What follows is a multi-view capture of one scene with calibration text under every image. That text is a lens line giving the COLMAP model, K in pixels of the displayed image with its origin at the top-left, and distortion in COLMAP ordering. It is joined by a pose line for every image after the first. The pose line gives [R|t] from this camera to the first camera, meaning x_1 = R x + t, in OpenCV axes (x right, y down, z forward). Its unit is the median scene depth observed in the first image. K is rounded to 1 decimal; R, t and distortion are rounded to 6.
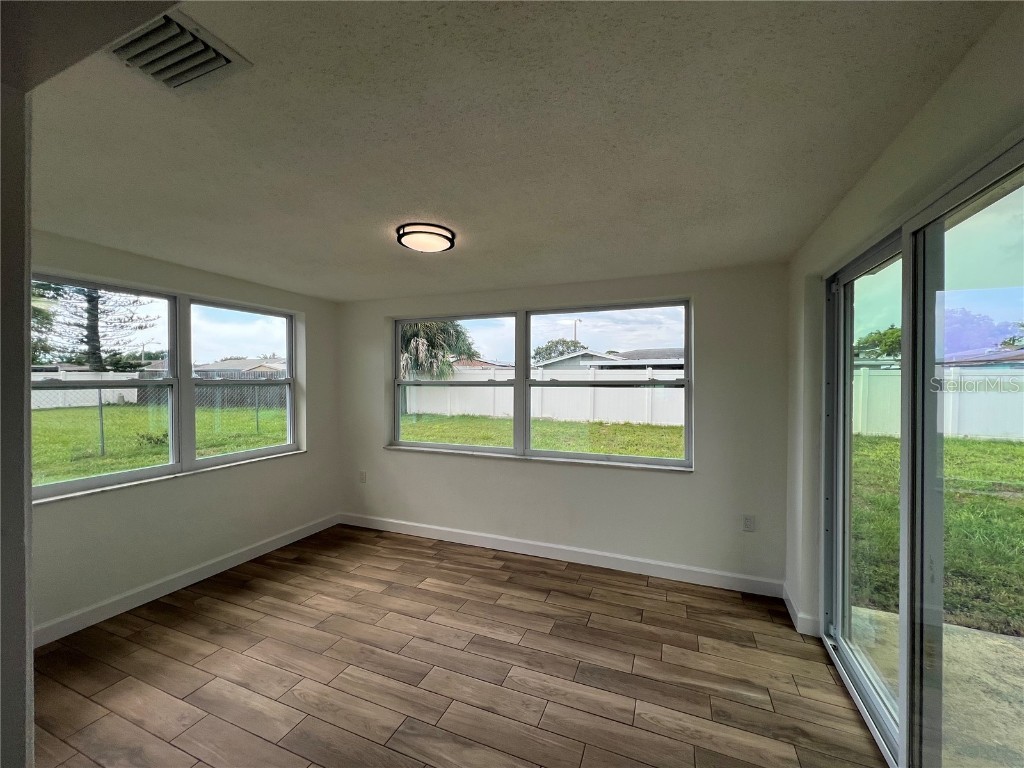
lens RADIAL K [[411.1, 0, 510.3], [0, 411.1, 380.7], [0, 0, 1]] dist [-0.003807, 0.000955]
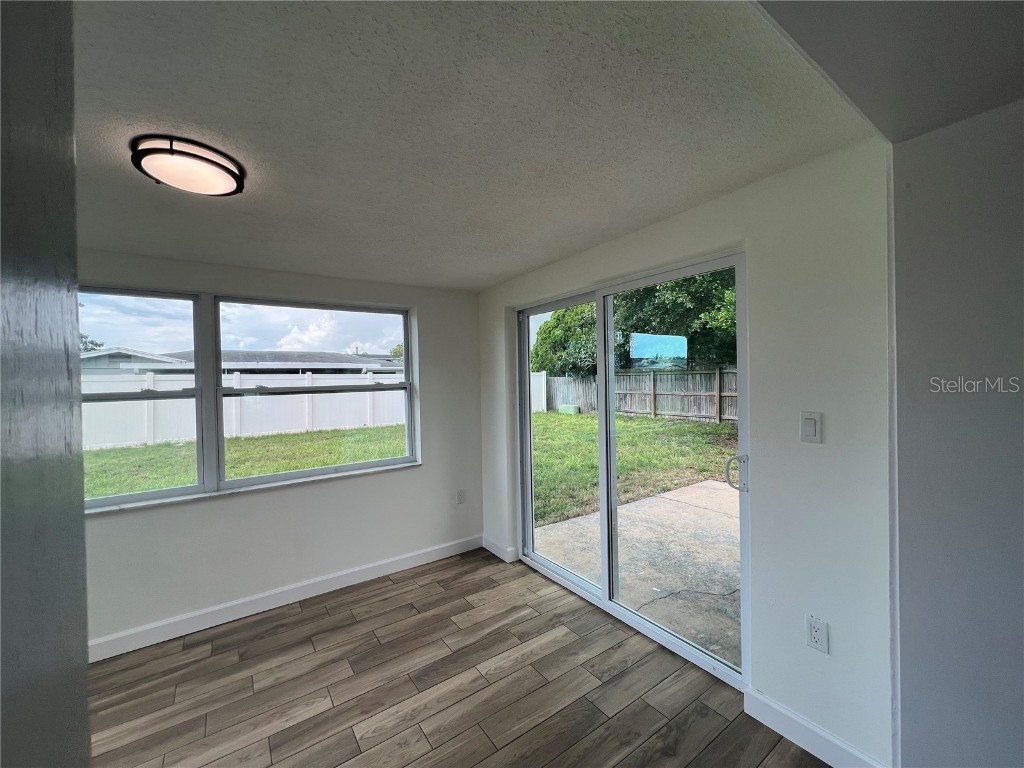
lens RADIAL K [[411.1, 0, 511.5], [0, 411.1, 380.9], [0, 0, 1]] dist [-0.003807, 0.000955]
pose [[0.540442, -0.019503, 0.841156, -0.371672], [0.028346, 0.999586, 0.004965, -0.004834], [-0.840904, 0.021160, 0.540771, 0.189457]]
